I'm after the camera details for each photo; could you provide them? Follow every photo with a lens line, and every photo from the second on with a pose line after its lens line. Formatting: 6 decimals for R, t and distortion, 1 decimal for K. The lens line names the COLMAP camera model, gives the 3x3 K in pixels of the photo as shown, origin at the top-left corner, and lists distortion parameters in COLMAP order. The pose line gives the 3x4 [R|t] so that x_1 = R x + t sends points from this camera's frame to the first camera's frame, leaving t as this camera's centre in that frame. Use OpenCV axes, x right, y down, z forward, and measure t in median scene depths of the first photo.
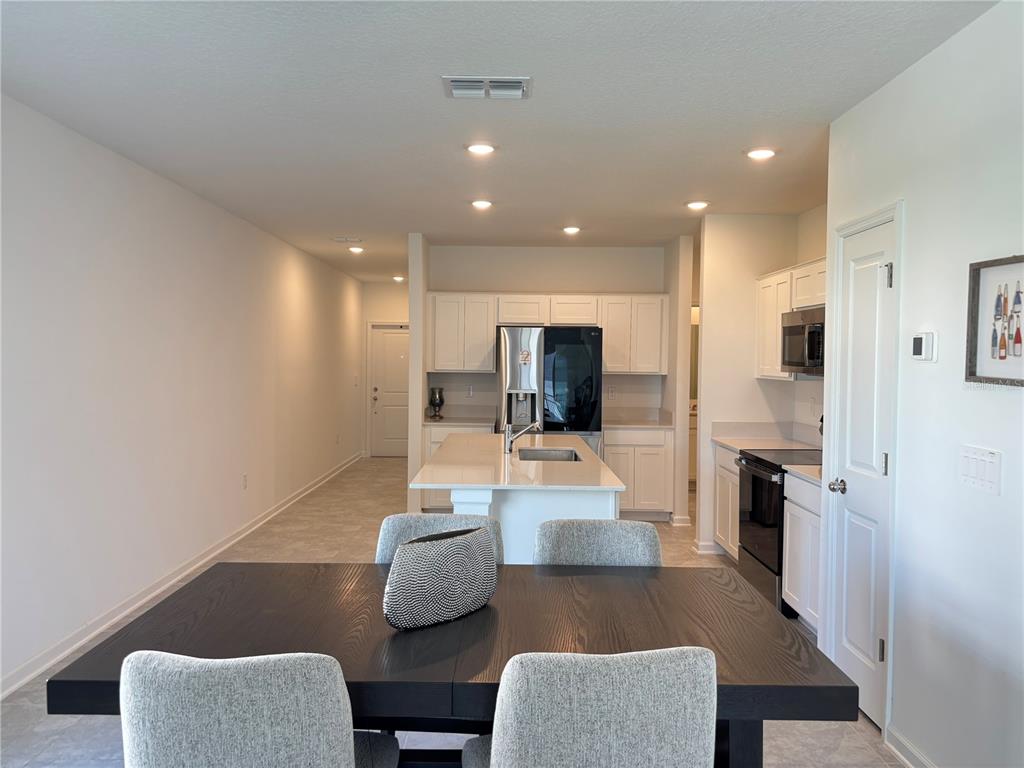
lens RADIAL K [[780.1, 0, 518.8], [0, 780.1, 390.7], [0, 0, 1]] dist [0.045192, -0.045877]
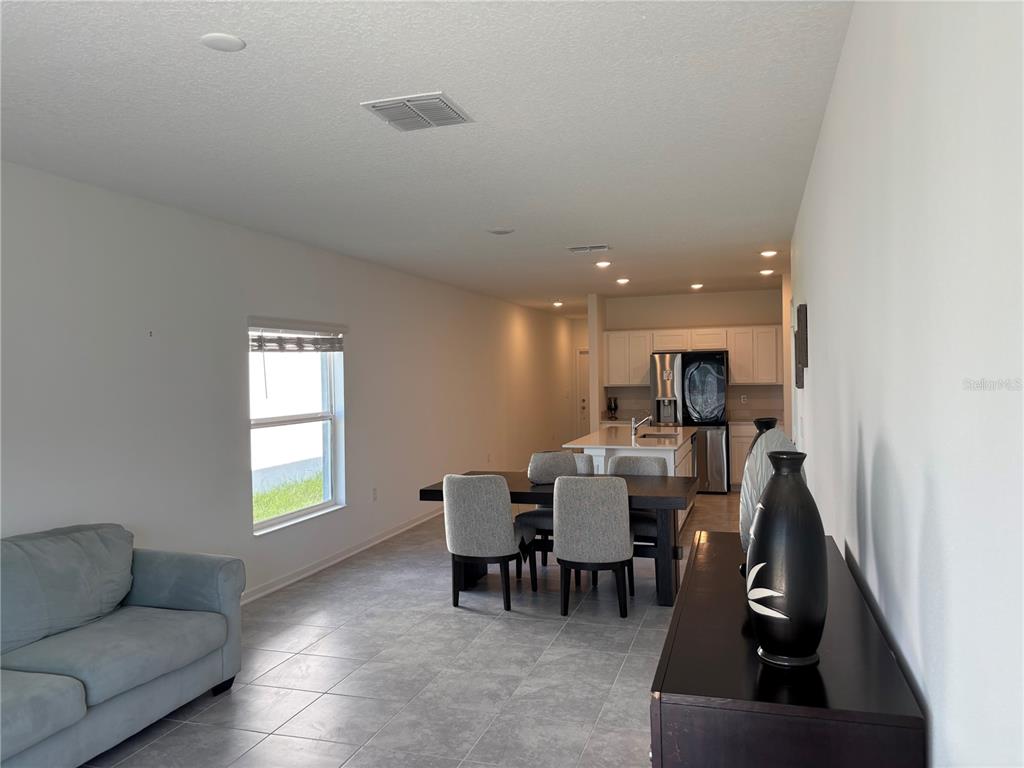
lens RADIAL K [[780.1, 0, 482.3], [0, 780.1, 393.4], [0, 0, 1]] dist [0.045192, -0.045877]
pose [[0.937984, -0.021021, -0.346041, 0.178030], [0.015789, 0.999715, -0.017933, 0.011531], [0.346319, 0.011357, 0.938048, -0.455524]]
